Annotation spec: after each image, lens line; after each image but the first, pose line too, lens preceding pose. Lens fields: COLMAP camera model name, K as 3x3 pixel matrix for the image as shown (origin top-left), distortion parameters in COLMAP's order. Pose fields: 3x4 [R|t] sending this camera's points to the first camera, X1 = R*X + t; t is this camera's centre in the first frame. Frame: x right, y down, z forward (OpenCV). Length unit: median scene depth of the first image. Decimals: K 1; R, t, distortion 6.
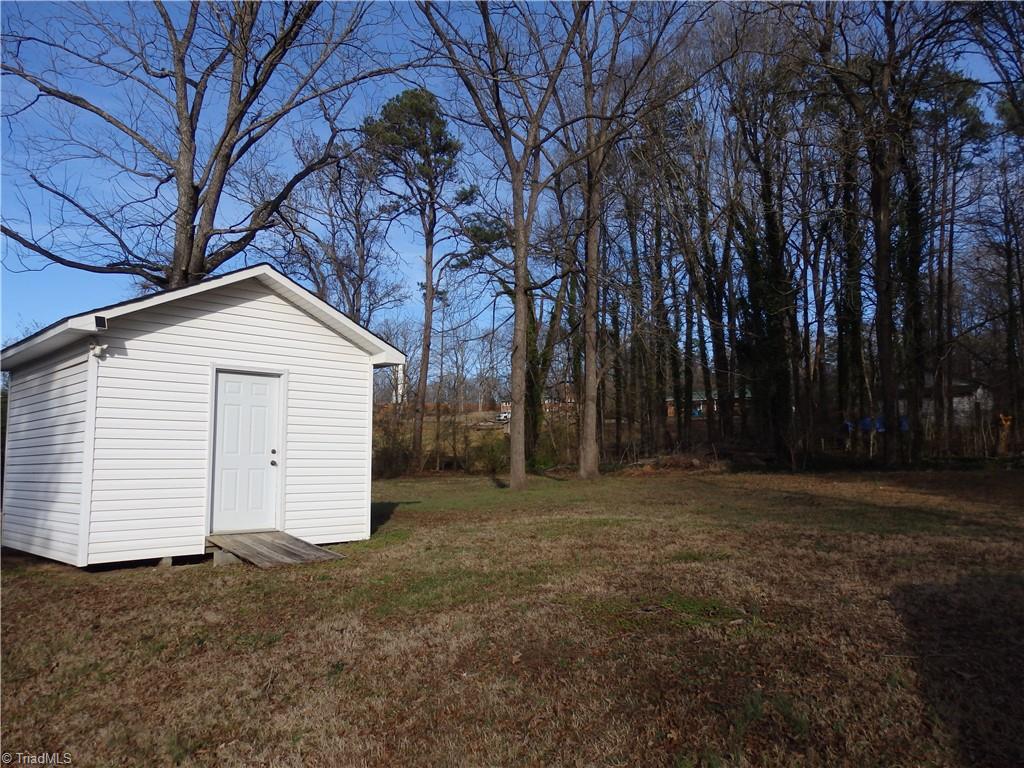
lens RADIAL K [[761.1, 0, 516.6], [0, 761.1, 384.9], [0, 0, 1]] dist [0.008324, 0.001397]
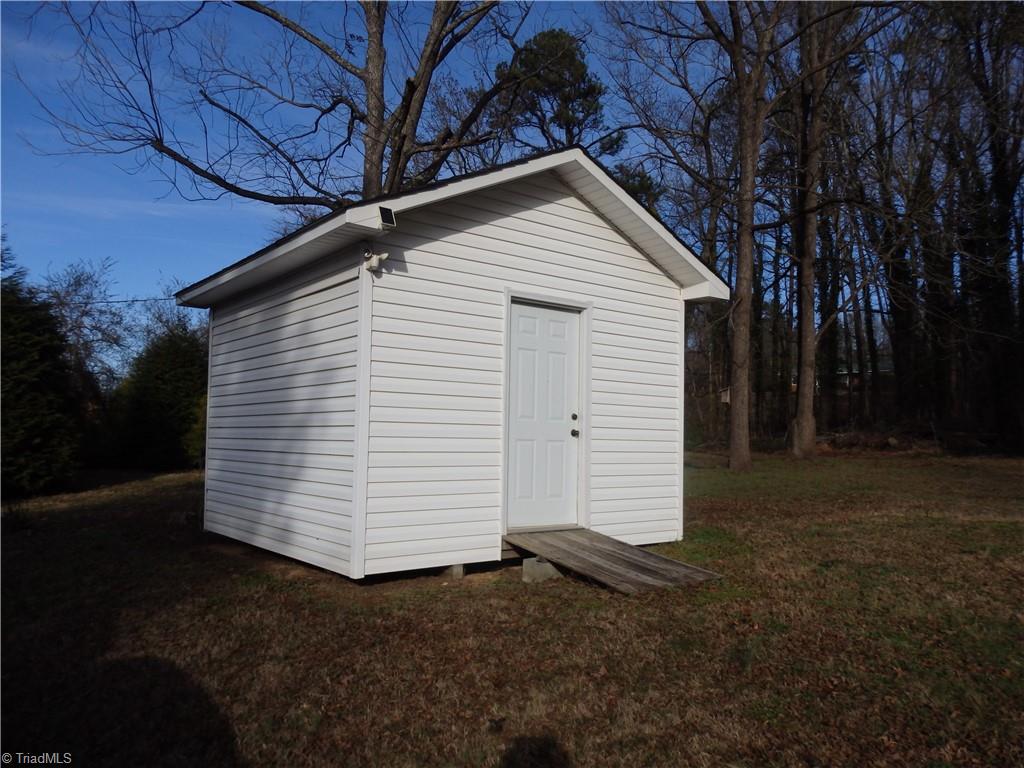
lens RADIAL K [[761.1, 0, 515.9], [0, 761.1, 385.7], [0, 0, 1]] dist [0.008324, 0.001397]
pose [[0.993526, 0.015363, -0.112564, -0.293517], [-0.011245, 0.999247, 0.037128, 0.032580], [0.113049, -0.035622, 0.992951, 0.287037]]
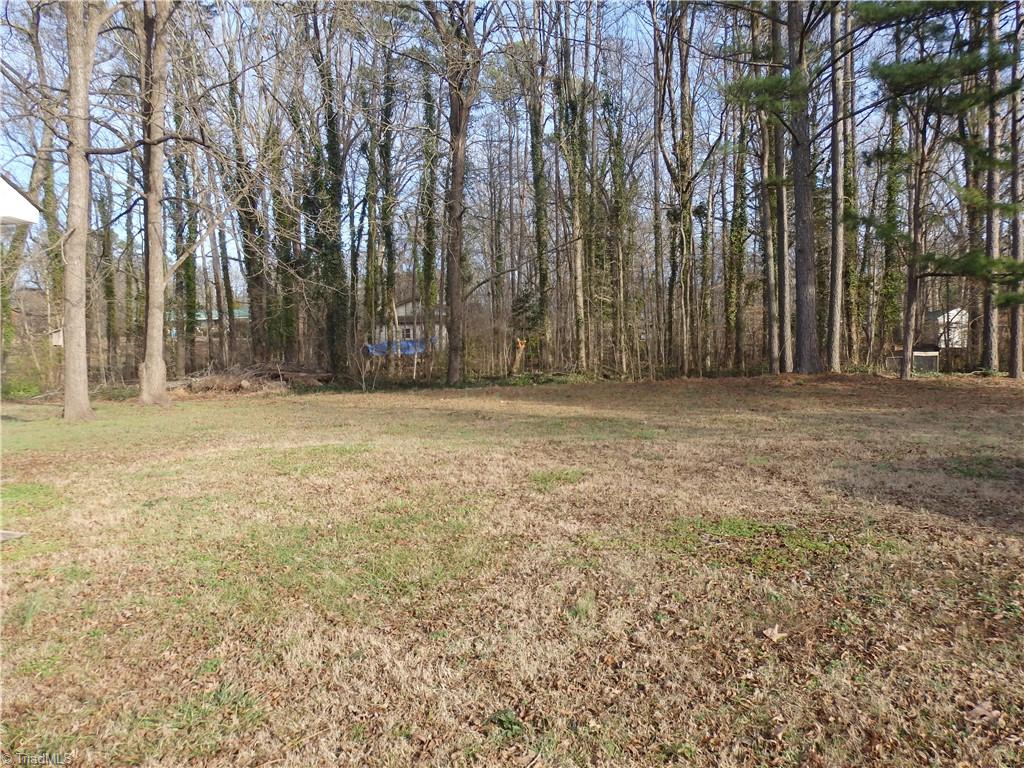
lens RADIAL K [[761.1, 0, 519.1], [0, 761.1, 387.2], [0, 0, 1]] dist [0.008324, 0.001397]
pose [[0.776812, -0.016481, 0.629517, -0.264157], [-0.047459, 0.995282, 0.084621, 0.038846], [-0.627942, -0.095611, 0.772365, 0.275665]]
